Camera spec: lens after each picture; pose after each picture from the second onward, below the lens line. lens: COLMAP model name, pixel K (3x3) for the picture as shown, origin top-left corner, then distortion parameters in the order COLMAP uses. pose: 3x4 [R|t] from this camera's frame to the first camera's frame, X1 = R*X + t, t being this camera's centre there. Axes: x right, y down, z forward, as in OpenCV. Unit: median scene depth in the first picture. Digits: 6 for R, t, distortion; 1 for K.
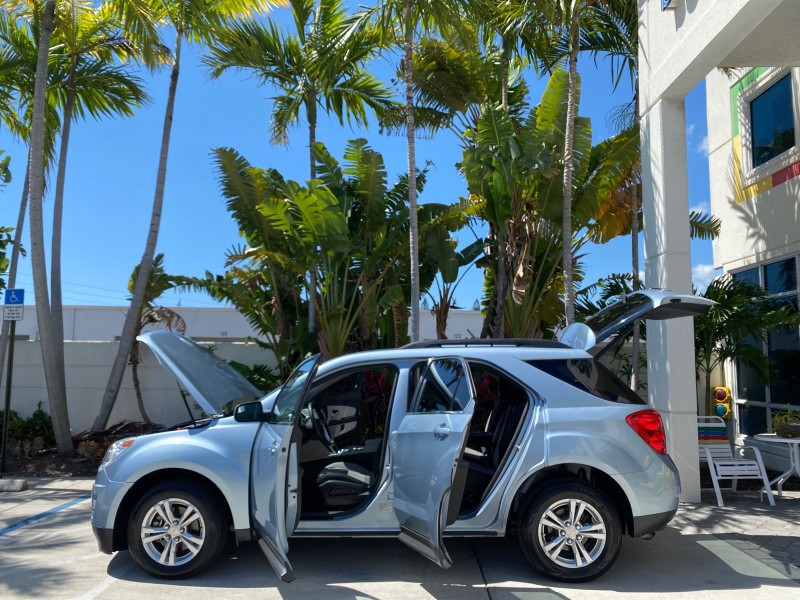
lens RADIAL K [[615.5, 0, 401.7], [0, 615.5, 300.2], [0, 0, 1]] dist [0.013388, -0.013040]
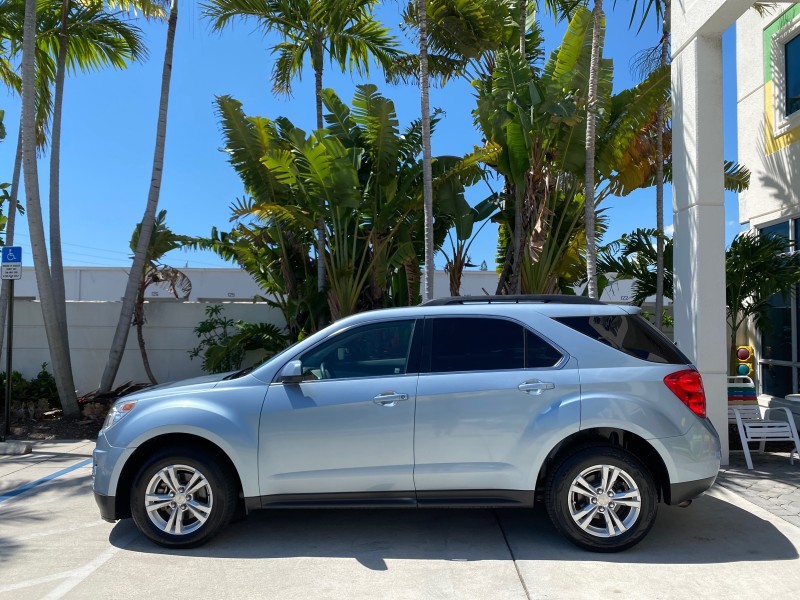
lens RADIAL K [[615.5, 0, 404.0], [0, 615.5, 297.6], [0, 0, 1]] dist [0.013388, -0.013040]
pose [[0.999964, -0.003471, -0.007720, -0.008872], [0.003911, 0.998325, 0.057719, 0.007031], [0.007507, -0.057747, 0.998303, 0.038475]]
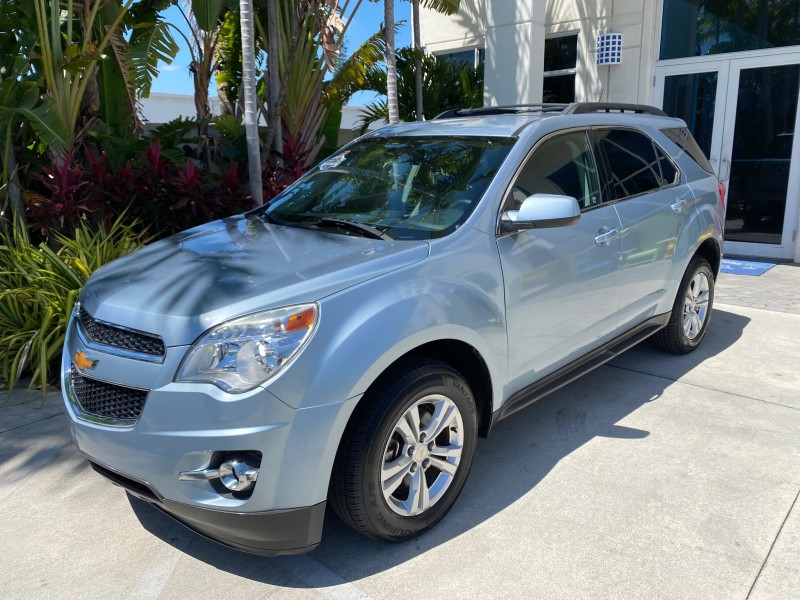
lens RADIAL K [[615.5, 0, 400.4], [0, 615.5, 293.8], [0, 0, 1]] dist [0.013388, -0.013040]
pose [[0.659281, -0.183083, 0.729266, -0.358499], [-0.058958, 0.954328, 0.292886, 0.043571], [-0.749581, -0.236090, 0.618376, 0.348097]]
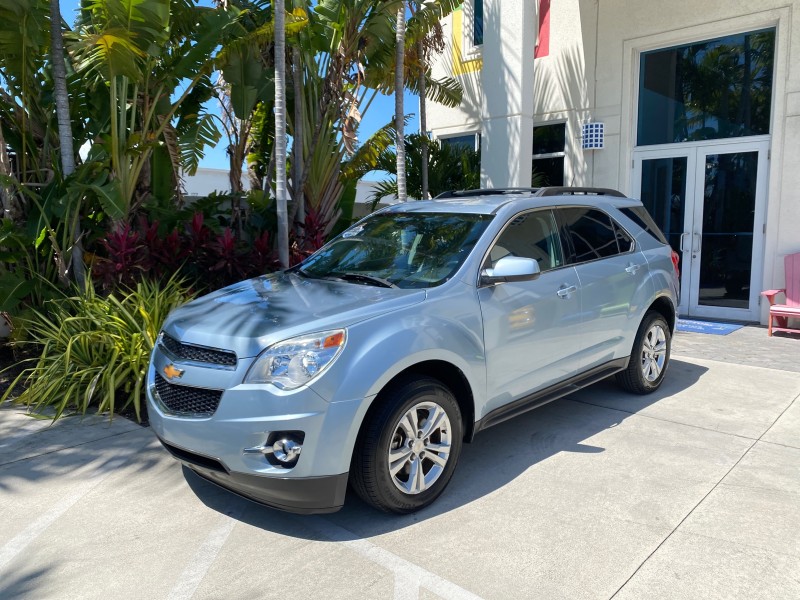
lens RADIAL K [[615.5, 0, 405.2], [0, 615.5, 302.4], [0, 0, 1]] dist [0.013388, -0.013040]
pose [[0.664276, -0.104431, 0.740157, -0.427576], [-0.068412, 0.977543, 0.199323, 0.035571], [-0.744350, -0.183041, 0.642214, 0.285161]]
